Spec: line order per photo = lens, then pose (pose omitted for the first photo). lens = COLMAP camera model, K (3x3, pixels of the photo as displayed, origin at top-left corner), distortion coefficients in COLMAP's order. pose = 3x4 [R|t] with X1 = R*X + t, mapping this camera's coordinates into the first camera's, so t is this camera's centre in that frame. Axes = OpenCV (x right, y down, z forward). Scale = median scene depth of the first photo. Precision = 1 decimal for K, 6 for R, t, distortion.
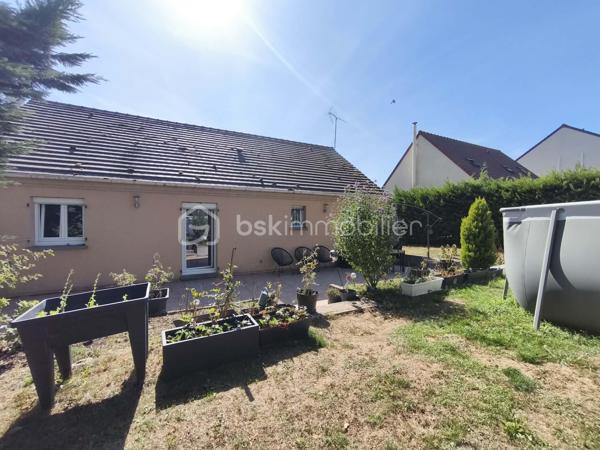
lens RADIAL K [[240.9, 0, 290.3], [0, 240.9, 227.6], [0, 0, 1]] dist [-0.001555, -0.000070]
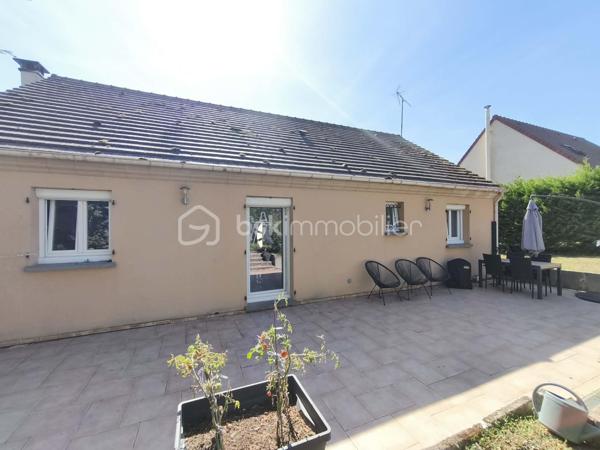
lens RADIAL K [[240.9, 0, 290.3], [0, 240.9, 227.6], [0, 0, 1]] dist [-0.001555, -0.000070]
pose [[0.997078, -0.015204, -0.074858, -0.275599], [0.012930, 0.999443, -0.030776, 0.005845], [0.075284, 0.029718, 0.996719, 0.330169]]
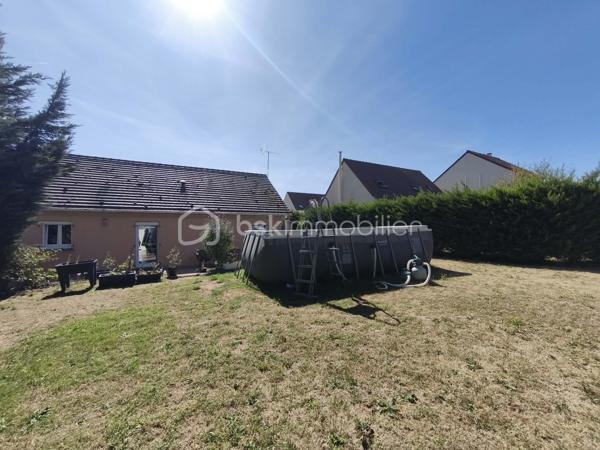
lens RADIAL K [[240.9, 0, 290.3], [0, 240.9, 227.6], [0, 0, 1]] dist [-0.001555, -0.000070]
pose [[0.999320, -0.004053, 0.036635, 0.522930], [0.004841, 0.999759, -0.021434, -0.028204], [-0.036540, 0.021596, 0.999099, -0.636593]]
